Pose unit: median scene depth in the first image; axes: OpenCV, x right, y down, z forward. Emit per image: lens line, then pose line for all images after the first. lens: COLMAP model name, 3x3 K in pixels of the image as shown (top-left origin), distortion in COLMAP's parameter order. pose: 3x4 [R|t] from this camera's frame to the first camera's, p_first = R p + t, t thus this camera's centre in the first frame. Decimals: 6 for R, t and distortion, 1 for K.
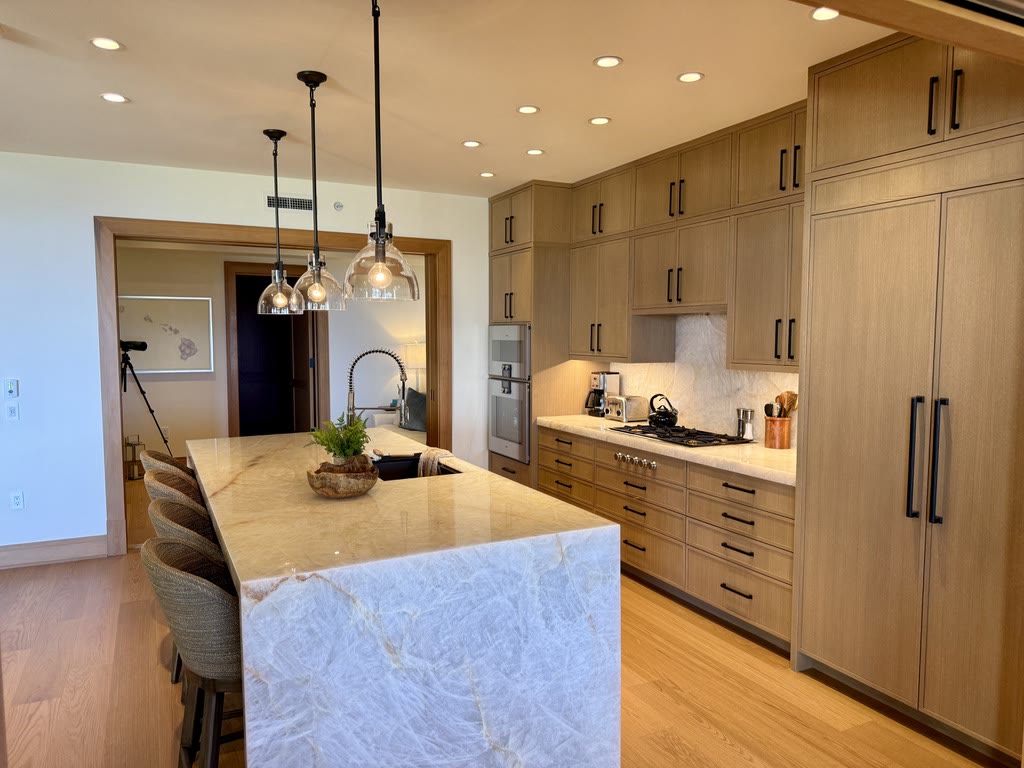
lens RADIAL K [[732.3, 0, 512.0], [0, 732.3, 384.0], [0, 0, 1]] dist [0.004466, 0.002259]
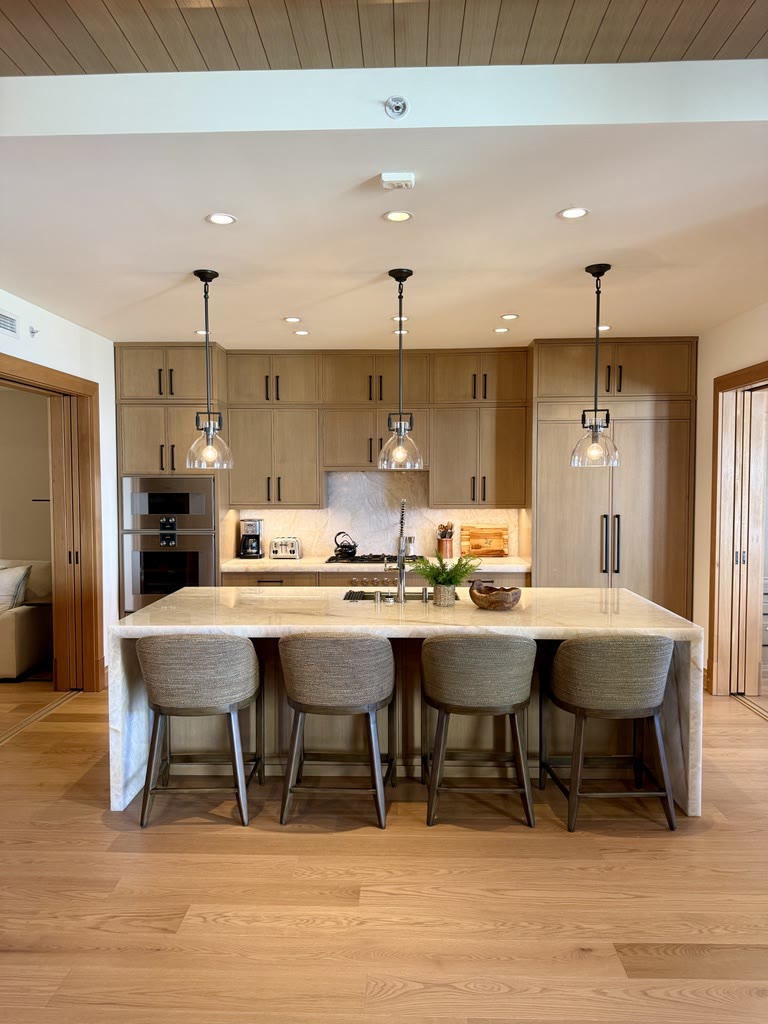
lens RADIAL K [[732.3, 0, 384.0], [0, 732.3, 512.0], [0, 0, 1]] dist [0.004466, 0.002259]
pose [[0.470313, -0.041504, 0.881523, -0.914180], [0.061566, 0.998003, 0.014142, -0.036126], [-0.880350, 0.047621, 0.471929, 0.330948]]
